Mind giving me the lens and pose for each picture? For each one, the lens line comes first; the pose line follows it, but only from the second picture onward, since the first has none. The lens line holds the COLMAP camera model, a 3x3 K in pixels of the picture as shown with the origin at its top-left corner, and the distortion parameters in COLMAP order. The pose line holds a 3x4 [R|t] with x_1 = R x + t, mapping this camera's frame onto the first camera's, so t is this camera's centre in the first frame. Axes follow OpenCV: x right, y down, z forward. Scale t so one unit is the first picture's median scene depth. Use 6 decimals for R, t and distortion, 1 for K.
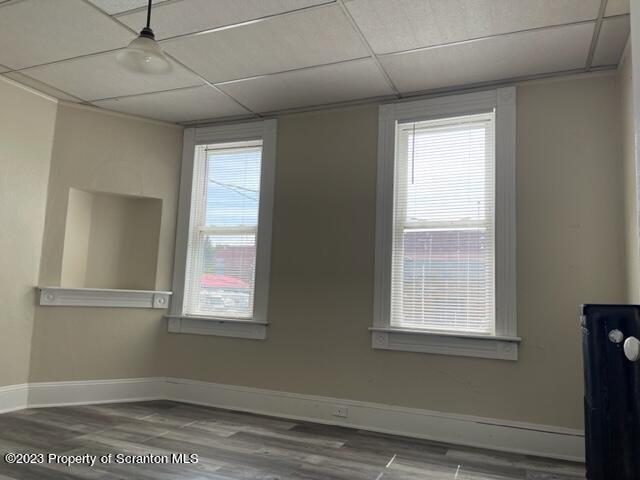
lens RADIAL K [[494.4, 0, 320.0], [0, 494.4, 240.0], [0, 0, 1]] dist [0.000677, -0.000009]
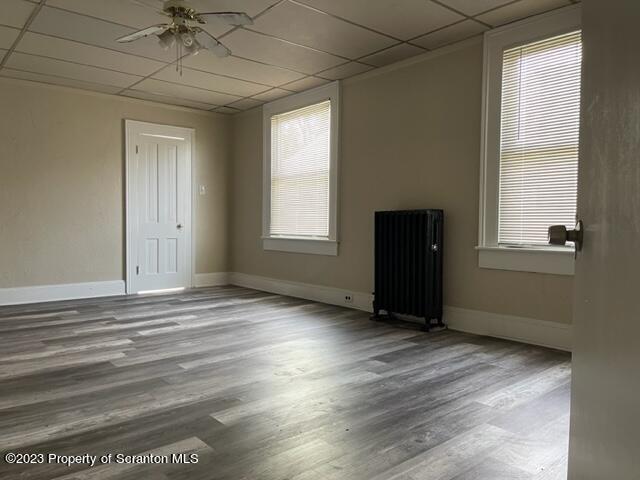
lens RADIAL K [[494.4, 0, 320.0], [0, 494.4, 240.0], [0, 0, 1]] dist [0.000677, -0.000009]
pose [[0.892352, -0.019211, -0.450931, 0.430048], [0.083263, 0.988953, 0.122636, -0.005624], [0.443593, -0.146980, 0.884094, -0.195039]]
